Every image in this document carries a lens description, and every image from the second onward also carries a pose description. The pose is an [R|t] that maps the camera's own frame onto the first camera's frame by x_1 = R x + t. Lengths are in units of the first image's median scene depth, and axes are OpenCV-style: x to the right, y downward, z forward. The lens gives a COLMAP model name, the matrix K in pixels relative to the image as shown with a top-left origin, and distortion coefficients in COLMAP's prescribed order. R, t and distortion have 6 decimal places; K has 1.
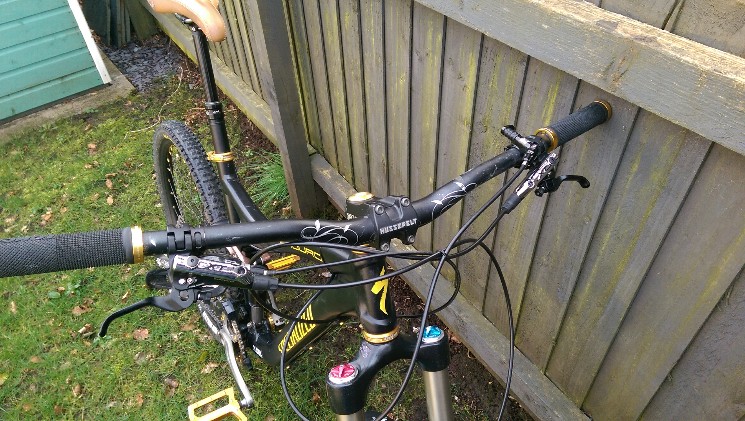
lens RADIAL K [[528.4, 0, 372.5], [0, 528.4, 210.5], [0, 0, 1]] dist [0.097795, -0.119846]
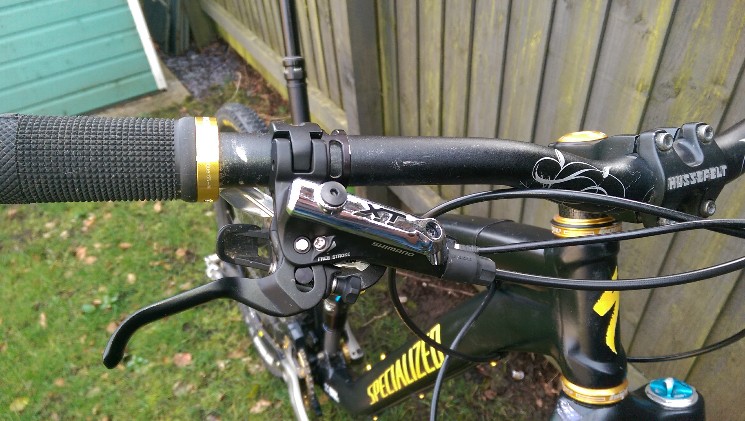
lens RADIAL K [[535.7, 0, 372.5], [0, 535.7, 210.5], [0, 0, 1]] dist [0.105306, -0.154190]
pose [[0.996294, 0.034585, -0.078750, -0.078326], [-0.039306, 0.997471, -0.059214, 0.037613], [0.076503, 0.062090, 0.995134, 0.167900]]
